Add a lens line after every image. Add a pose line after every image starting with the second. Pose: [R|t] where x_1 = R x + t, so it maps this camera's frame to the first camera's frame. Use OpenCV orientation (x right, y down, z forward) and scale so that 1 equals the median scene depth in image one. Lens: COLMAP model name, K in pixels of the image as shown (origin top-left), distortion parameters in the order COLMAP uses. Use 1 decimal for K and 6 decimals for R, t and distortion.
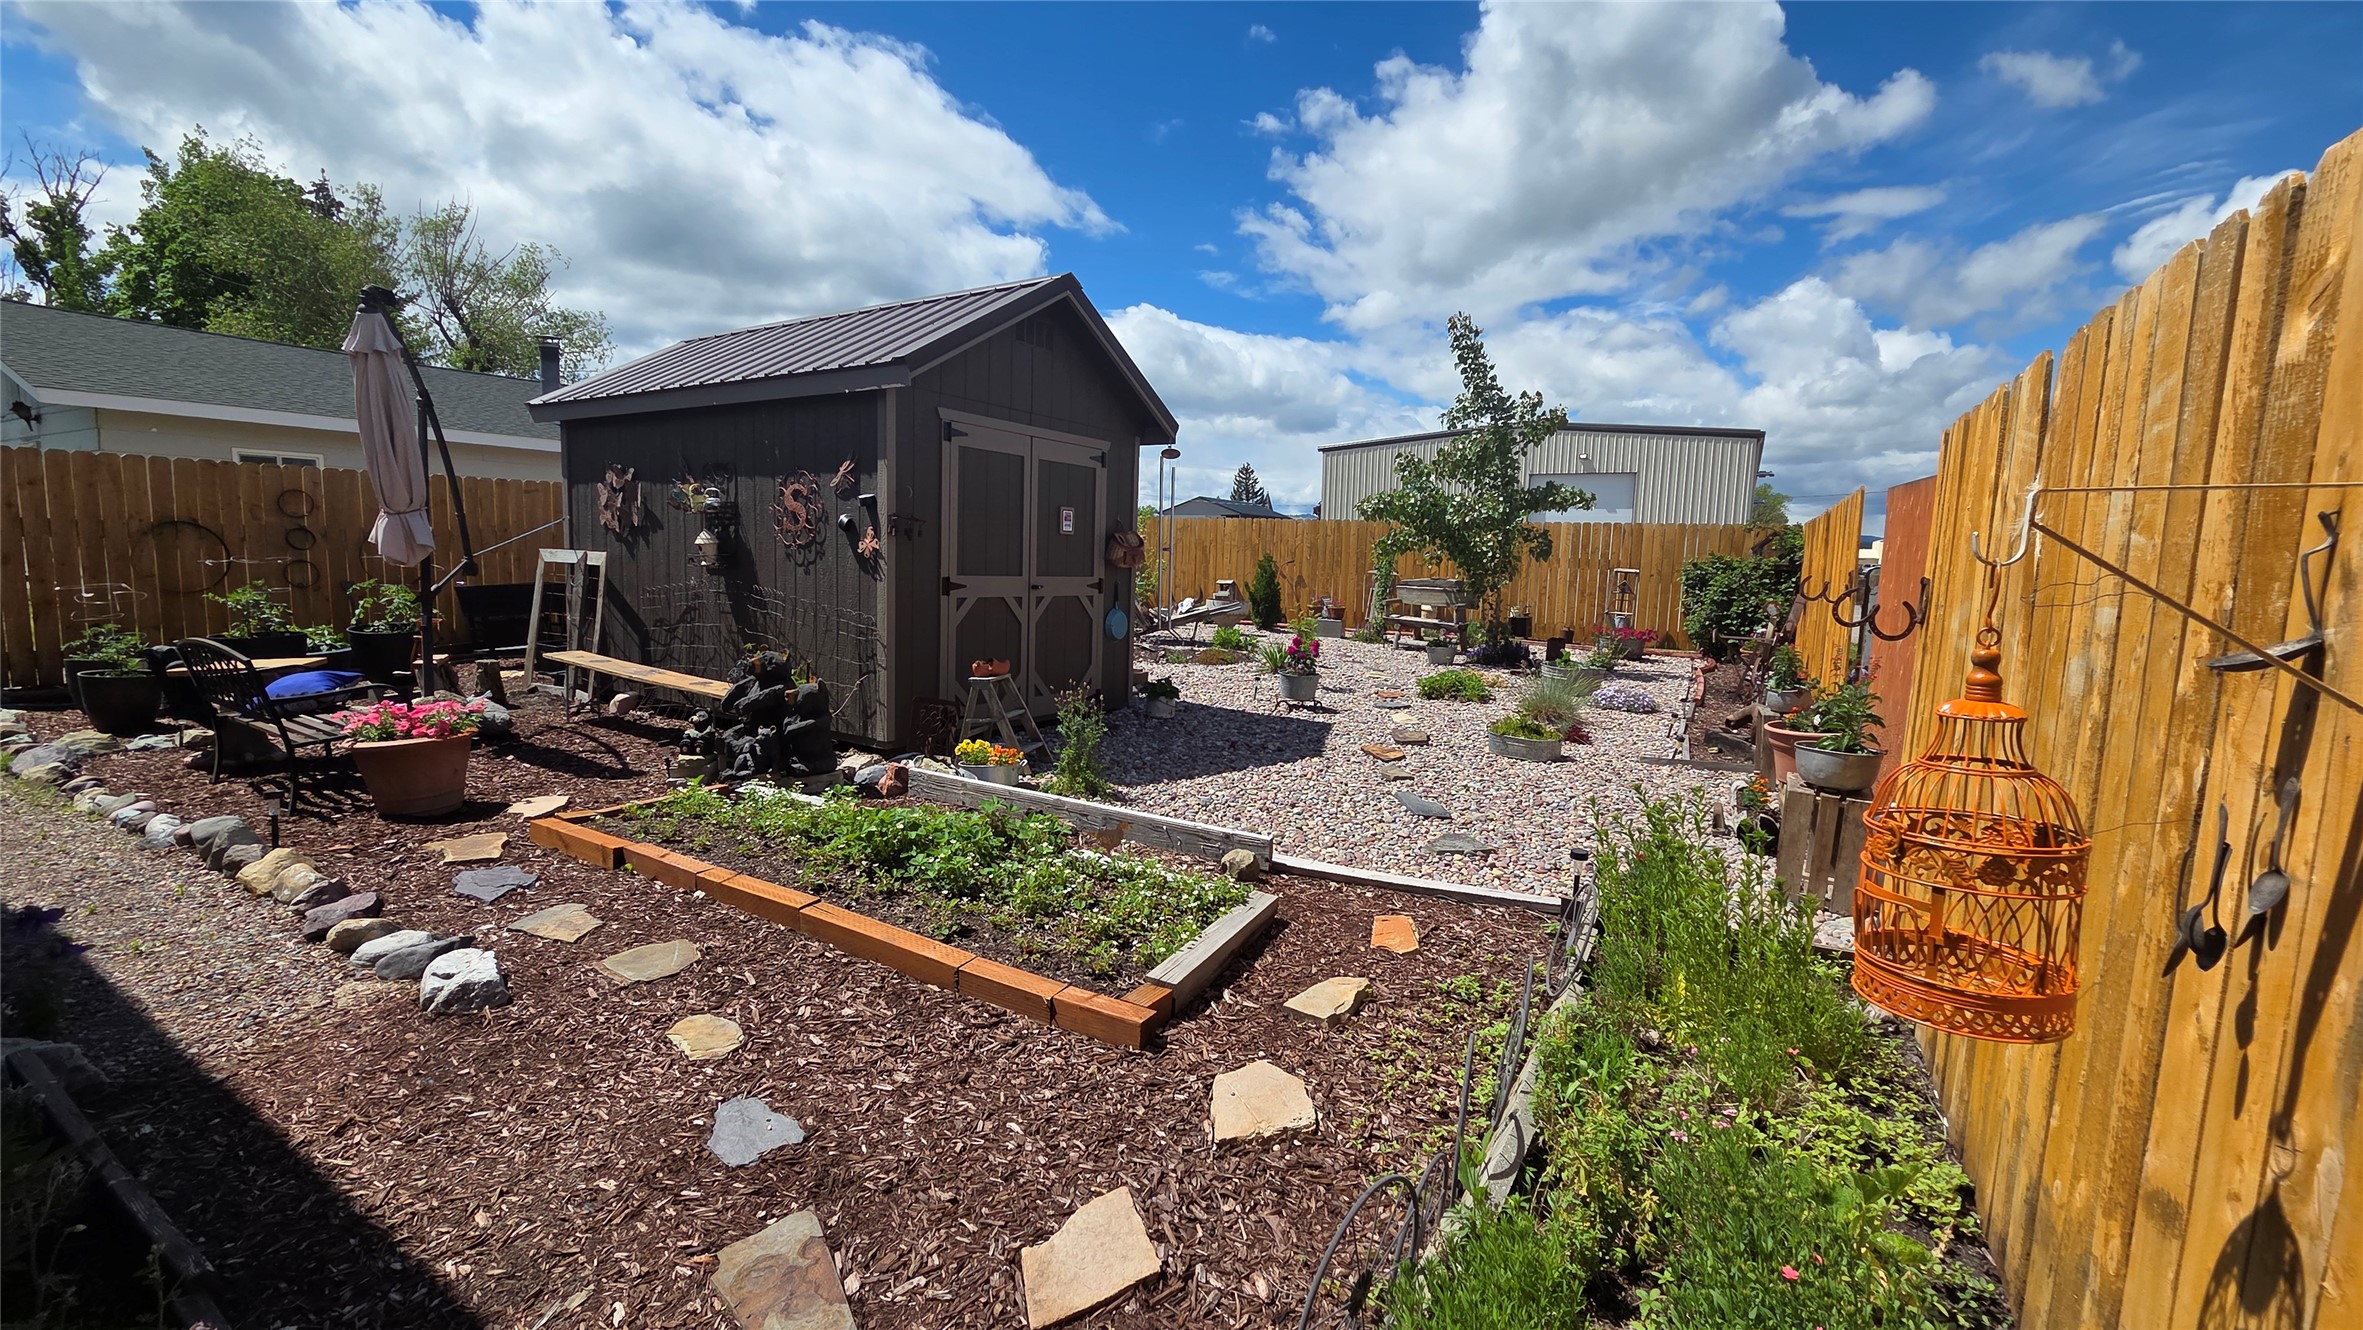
lens RADIAL K [[959.9, 0, 1181.5], [0, 959.9, 665.0], [0, 0, 1]] dist [0.000220, 0.000019]
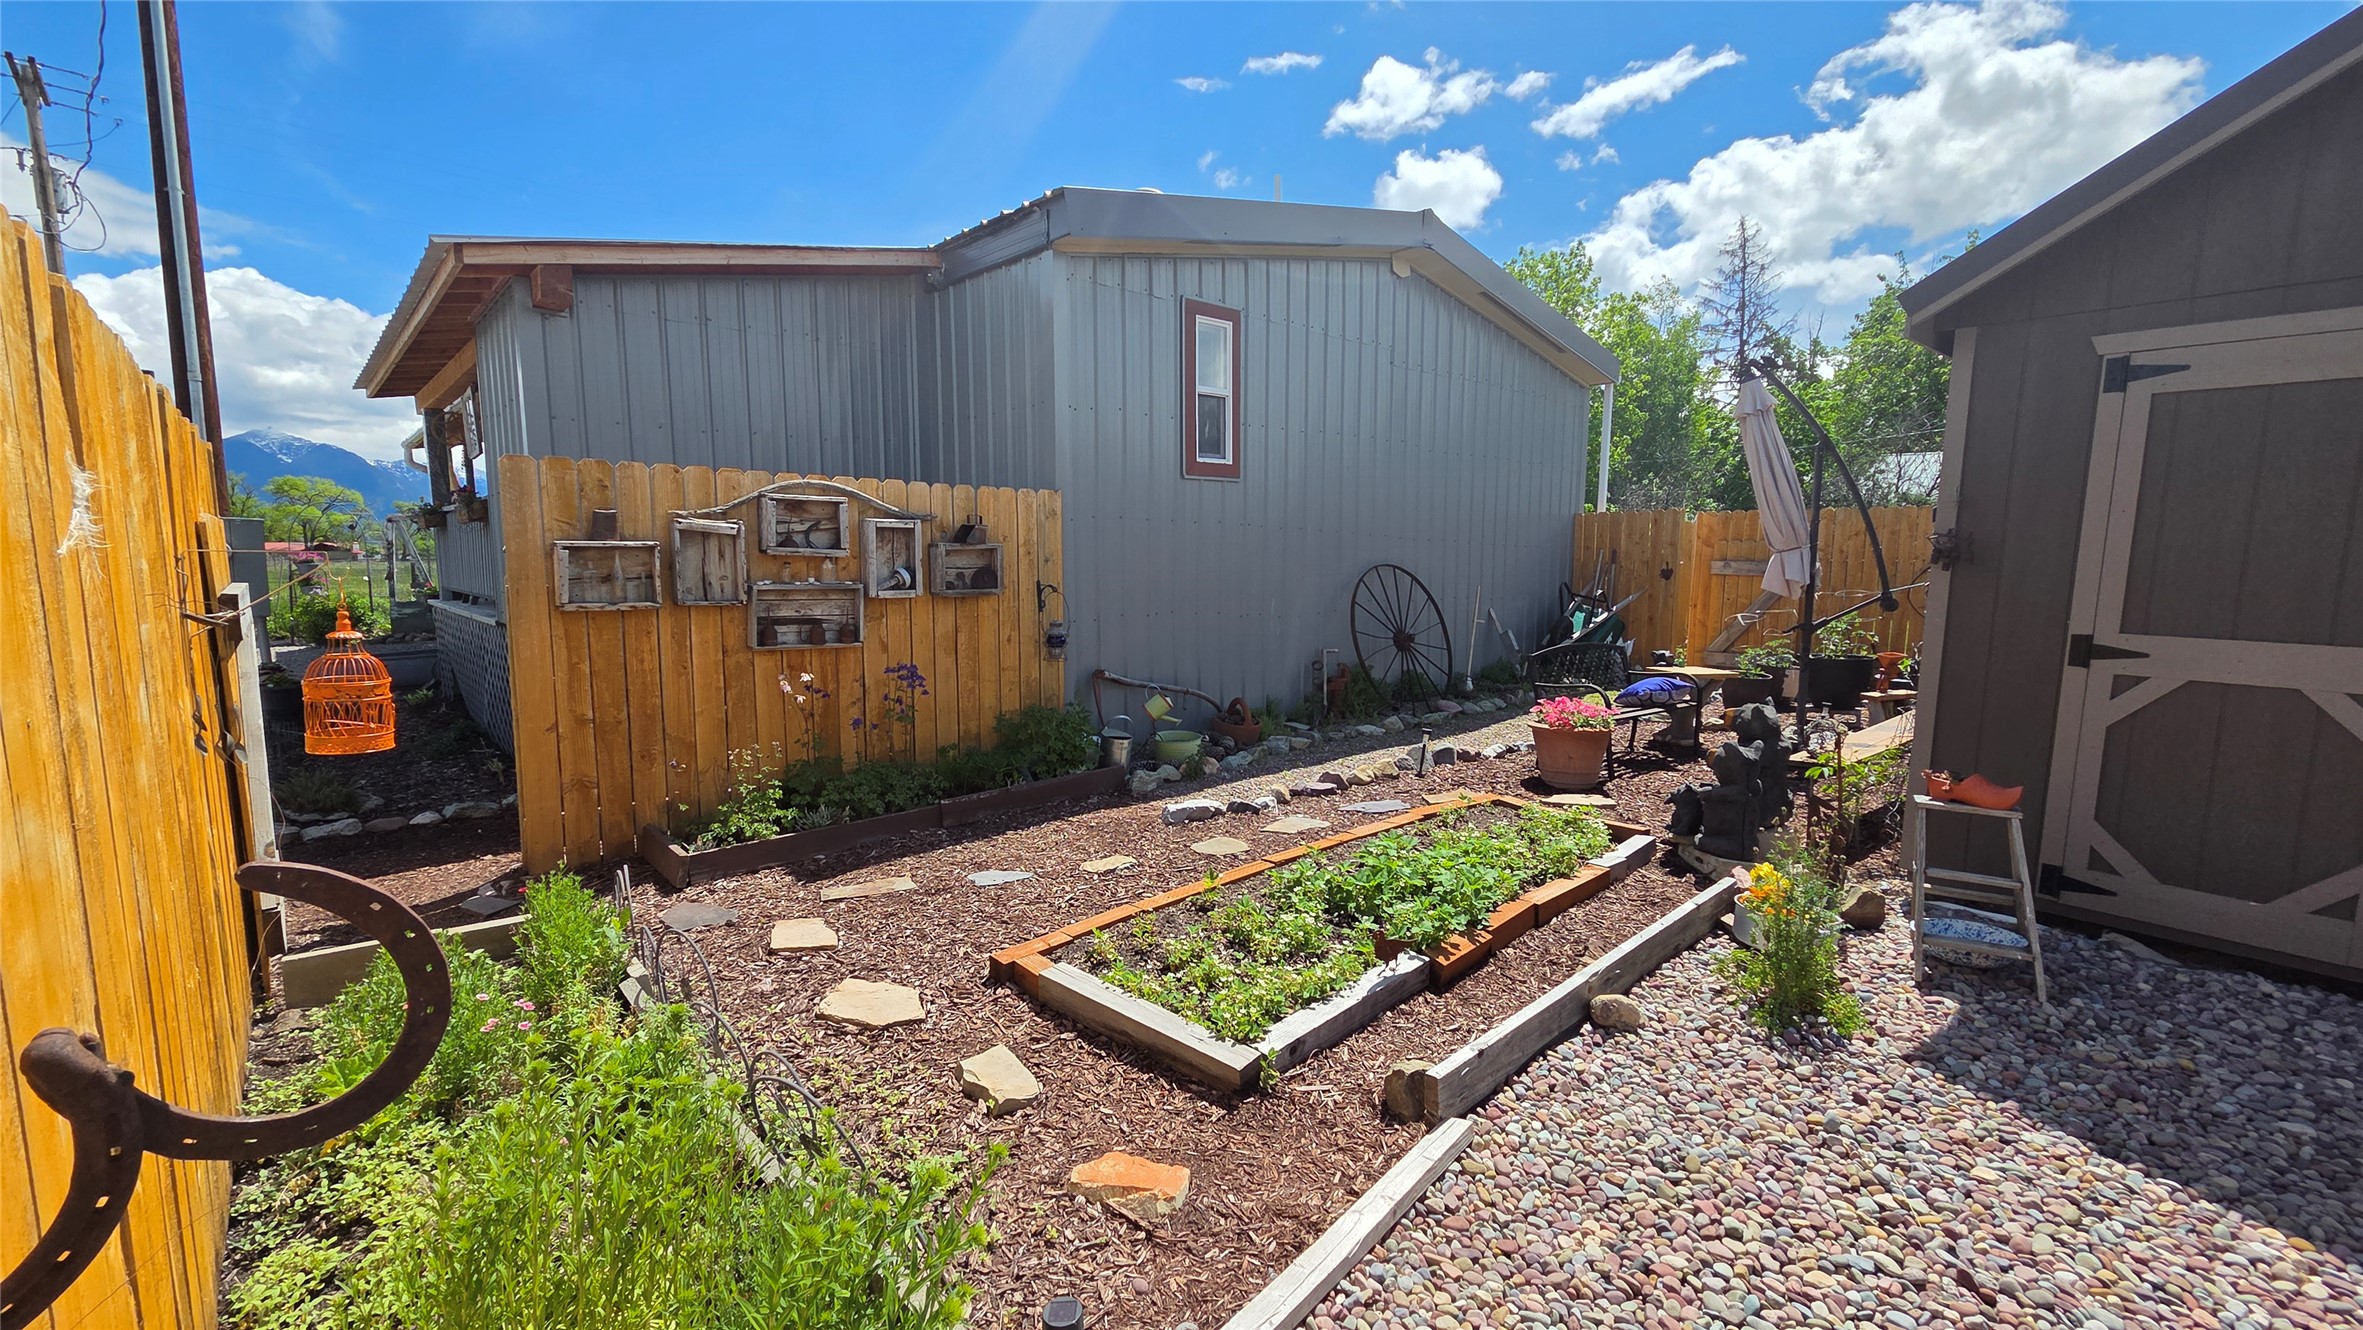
lens RADIAL K [[959.9, 0, 1181.5], [0, 959.9, 665.0], [0, 0, 1]] dist [0.000220, 0.000019]
pose [[-0.289098, 0.081432, -0.953830, 0.818625], [-0.122893, 0.984974, 0.121338, -0.140797], [0.949379, 0.152298, -0.274746, 1.190348]]
